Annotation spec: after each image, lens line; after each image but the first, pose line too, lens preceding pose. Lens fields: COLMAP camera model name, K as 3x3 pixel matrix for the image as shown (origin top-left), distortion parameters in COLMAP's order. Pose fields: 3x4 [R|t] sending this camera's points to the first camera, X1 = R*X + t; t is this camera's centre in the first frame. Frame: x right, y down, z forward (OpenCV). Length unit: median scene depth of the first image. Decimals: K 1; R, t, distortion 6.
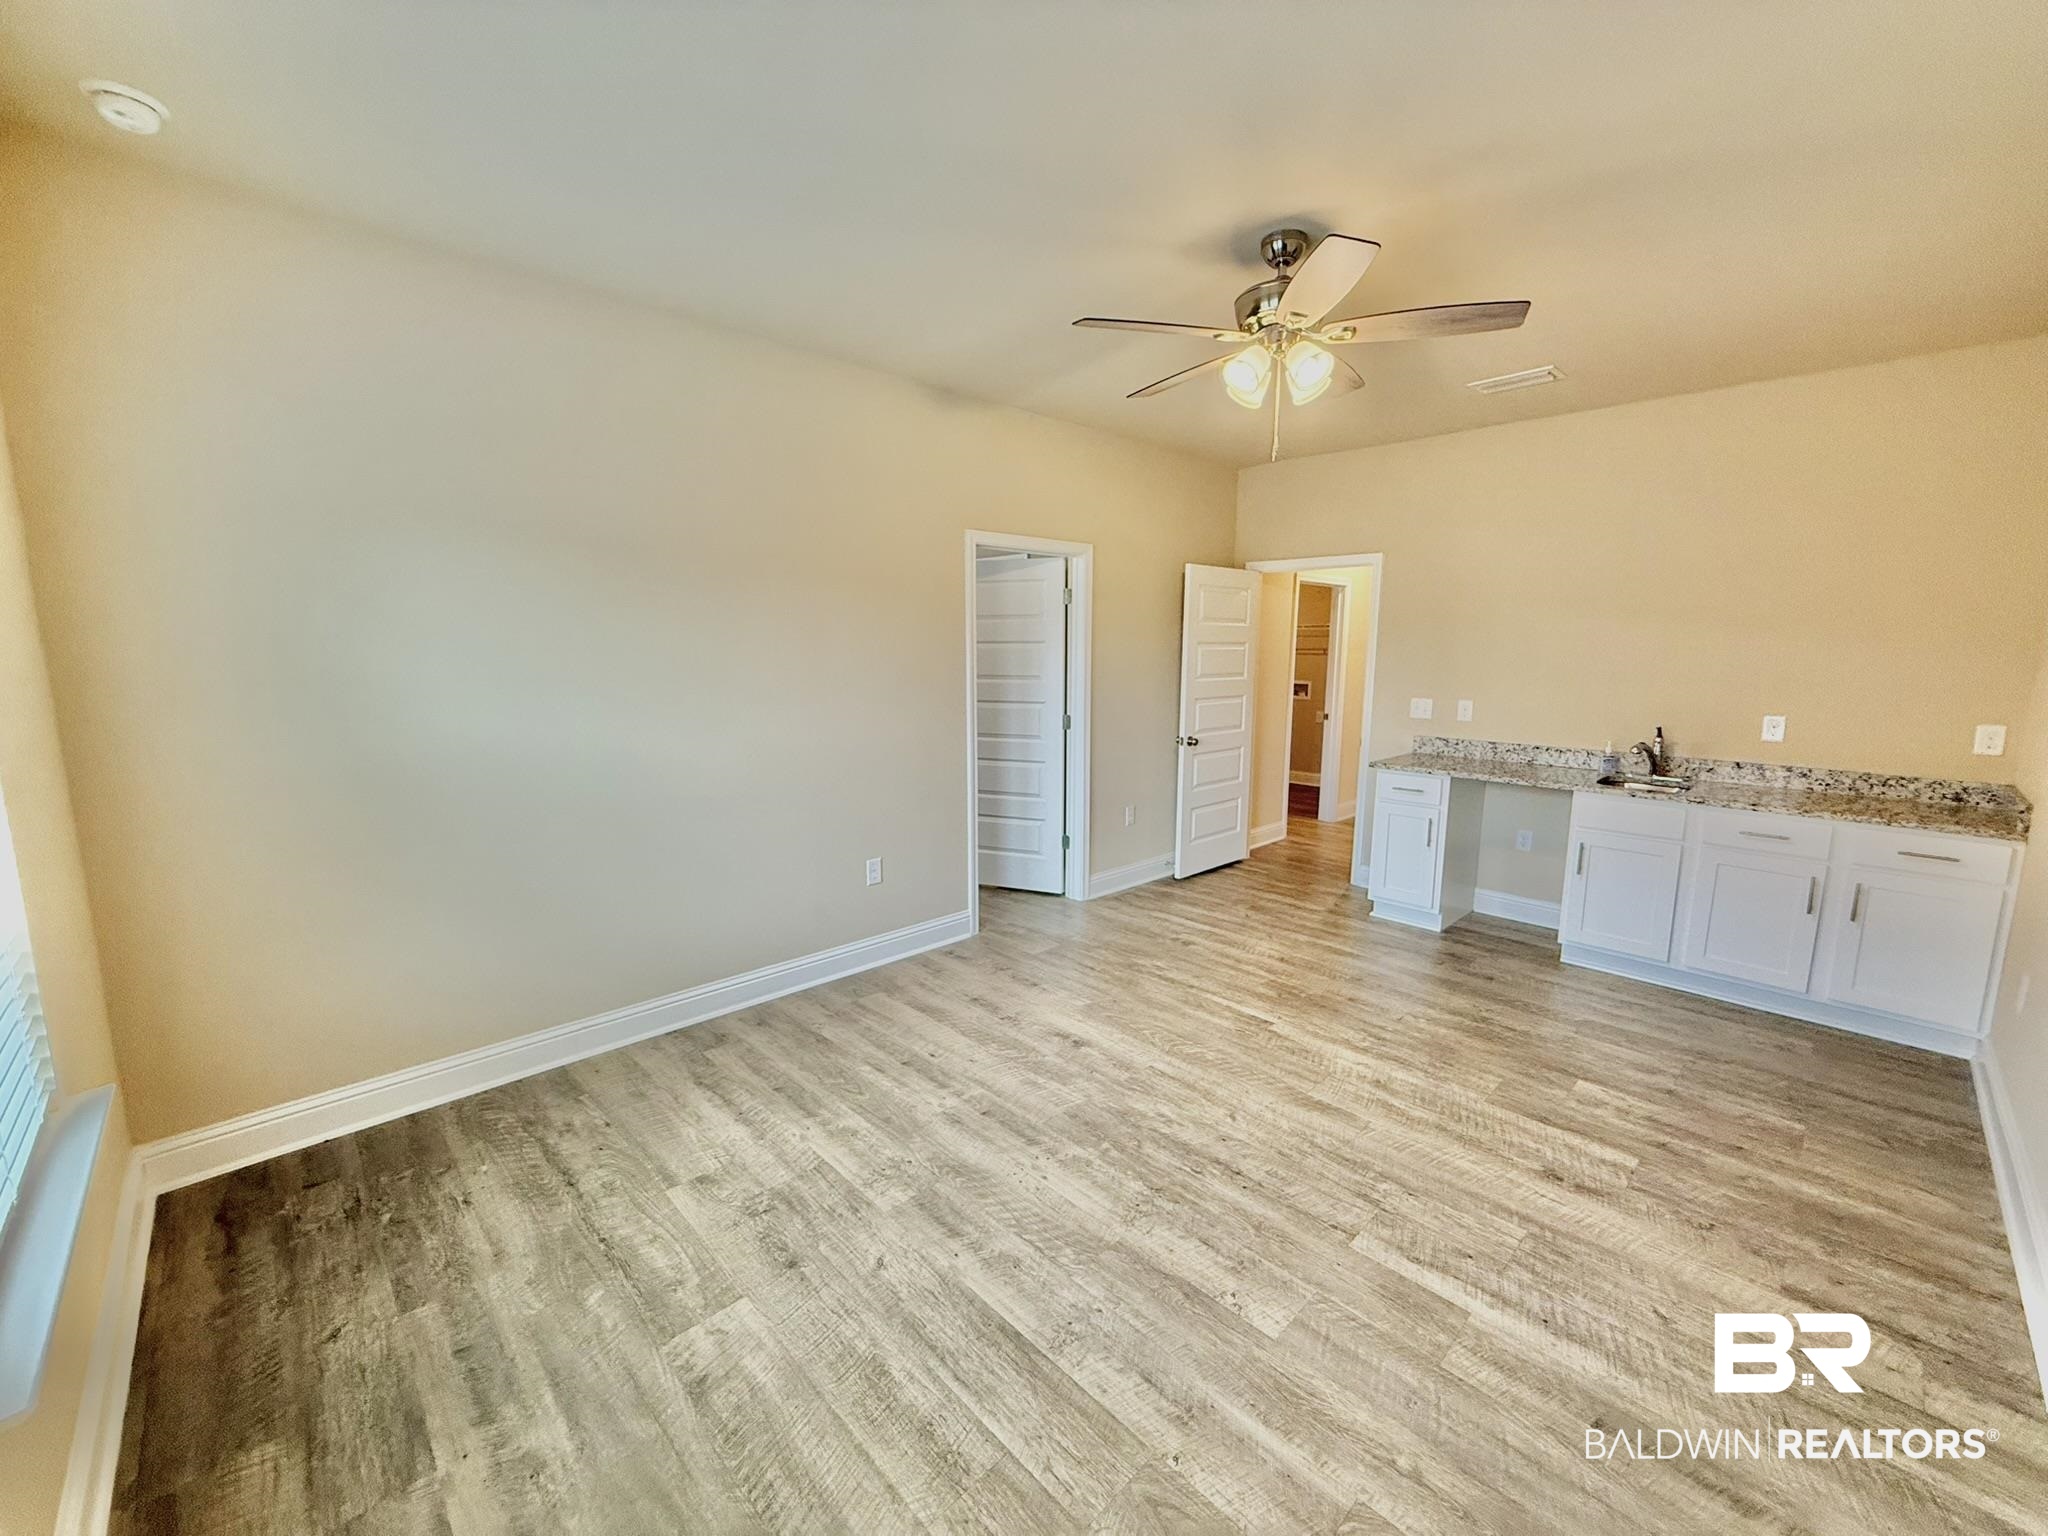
lens RADIAL K [[813.0, 0, 1016.3], [0, 813.0, 766.3], [0, 0, 1]] dist [-0.000738, 0.000411]
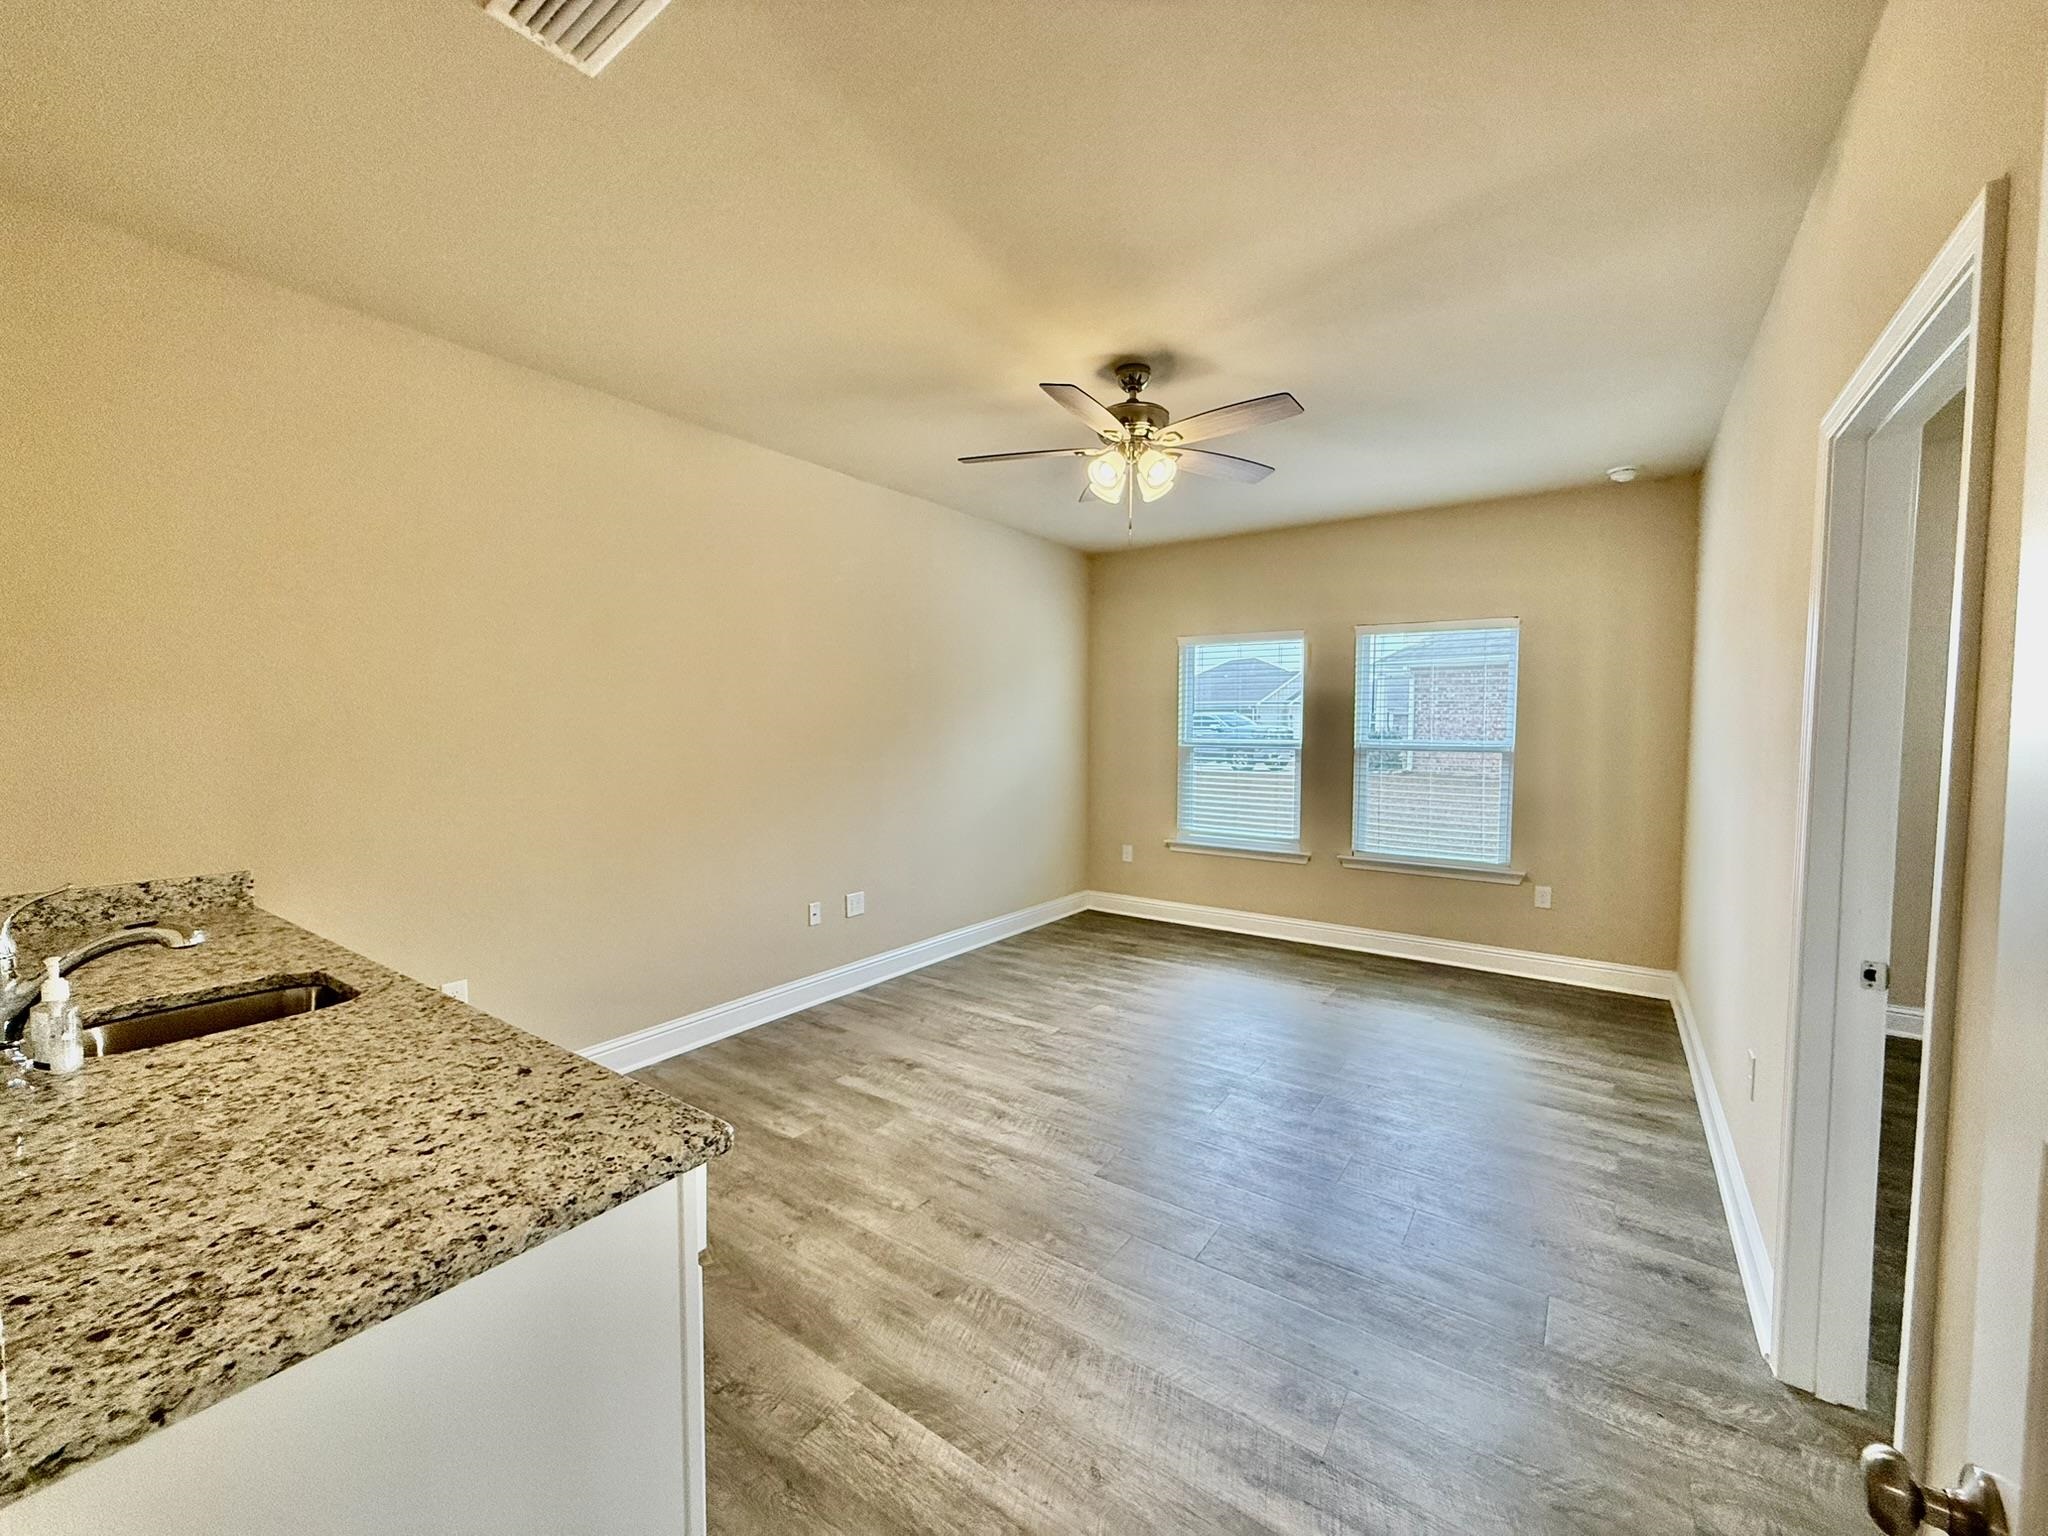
lens RADIAL K [[813.0, 0, 1016.3], [0, 813.0, 766.3], [0, 0, 1]] dist [-0.000738, 0.000411]
pose [[-0.982277, 0.001823, -0.187426, 0.675560], [-0.035279, 0.980283, 0.194425, -0.269742], [0.184085, 0.197591, -0.962845, 2.088611]]
